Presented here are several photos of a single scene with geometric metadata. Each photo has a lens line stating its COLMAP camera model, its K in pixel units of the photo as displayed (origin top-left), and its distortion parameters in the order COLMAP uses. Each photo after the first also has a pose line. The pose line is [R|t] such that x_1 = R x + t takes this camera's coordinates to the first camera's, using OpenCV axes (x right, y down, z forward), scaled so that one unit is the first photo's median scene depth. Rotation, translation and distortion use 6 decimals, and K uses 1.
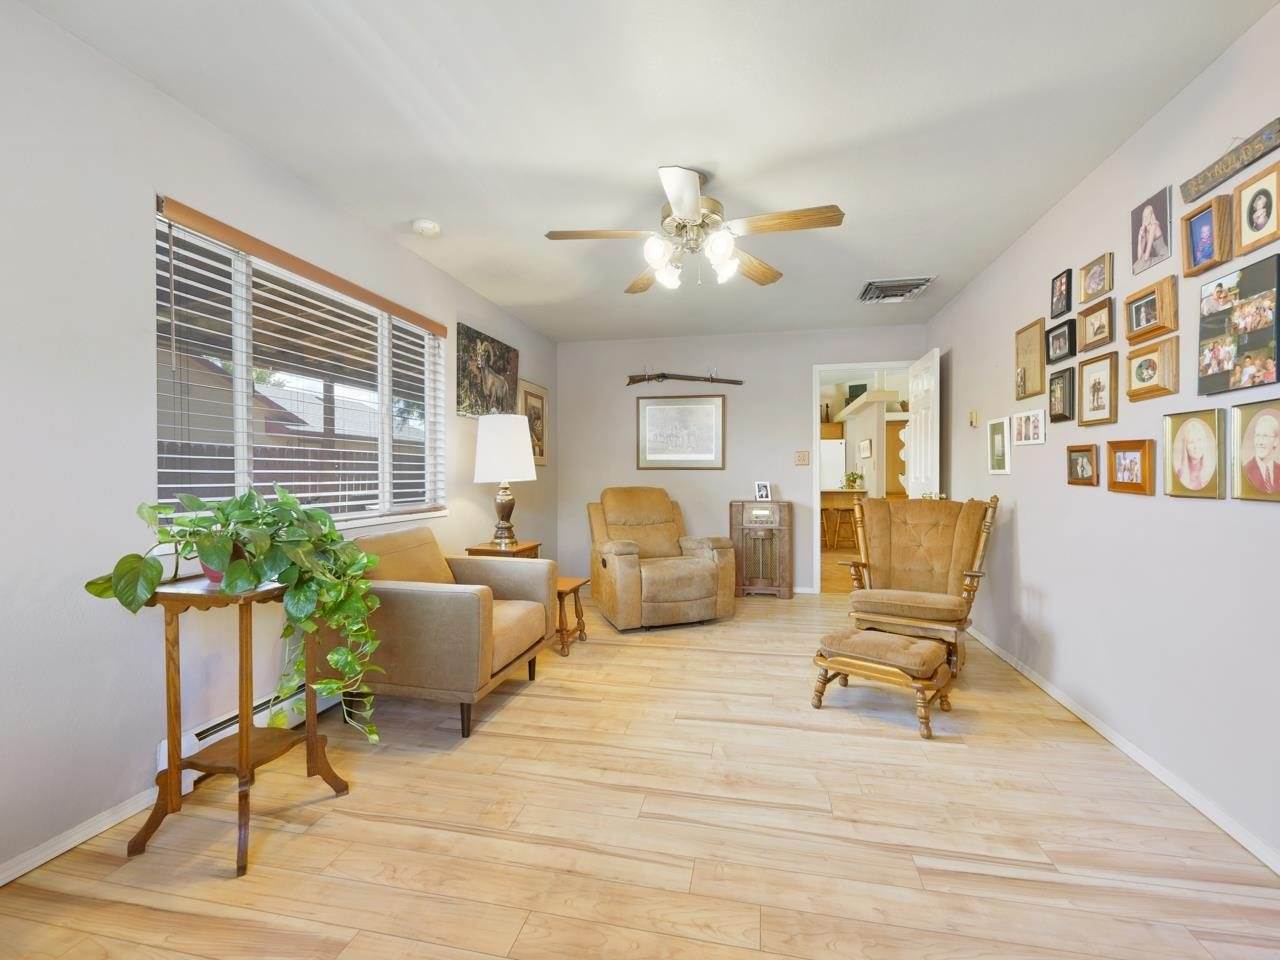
lens RADIAL K [[572.9, 0, 639.9], [0, 572.9, 473.9], [0, 0, 1]] dist [-0.012334, -0.000282]
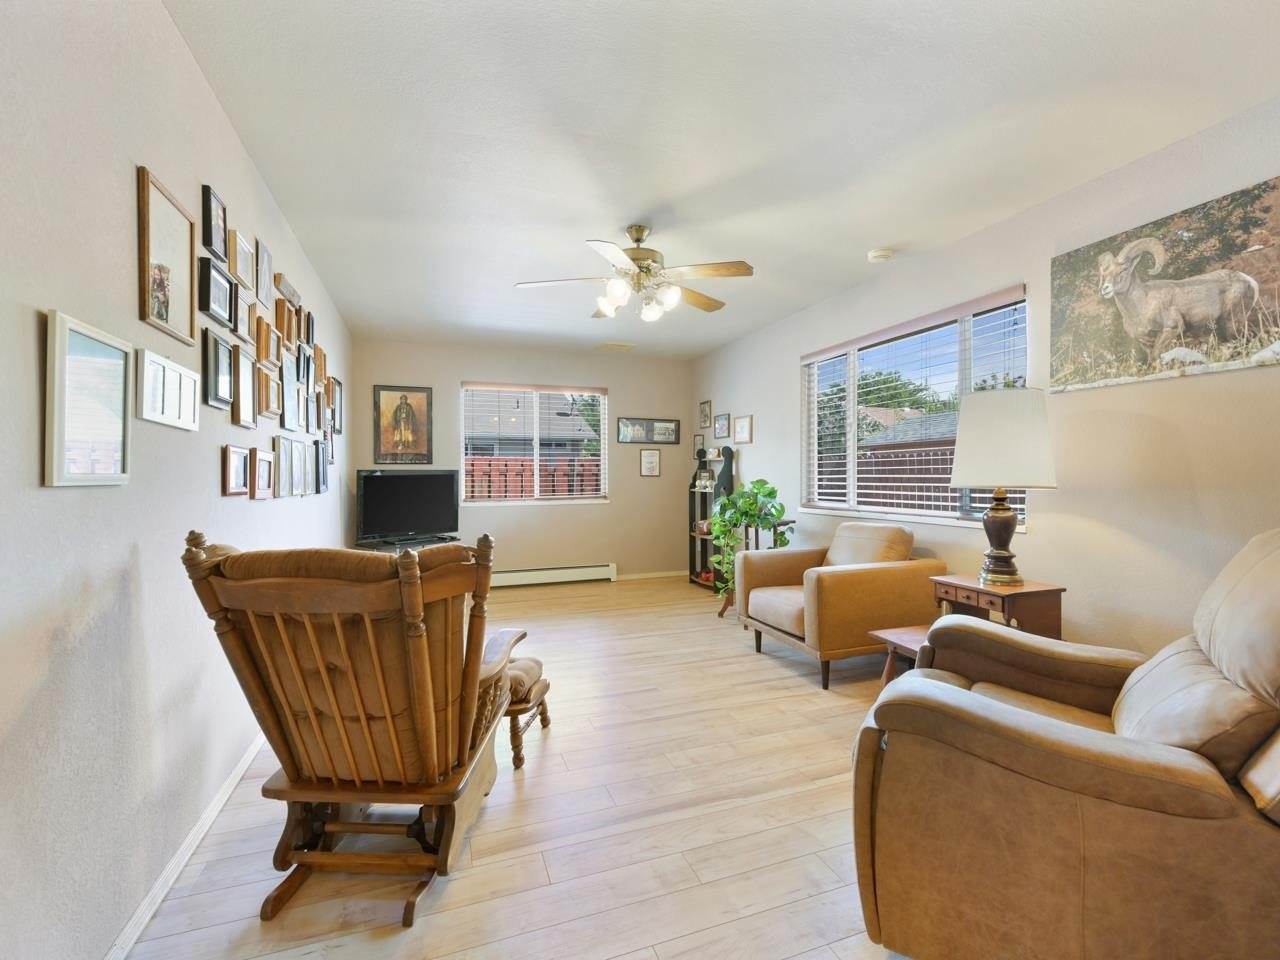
lens RADIAL K [[572.9, 0, 639.9], [0, 572.9, 473.9], [0, 0, 1]] dist [-0.012334, -0.000282]
pose [[-0.852325, 0.002408, -0.523006, 0.555681], [0.006042, 0.999968, -0.005243, -0.004628], [0.522977, -0.007628, -0.852313, 1.565048]]
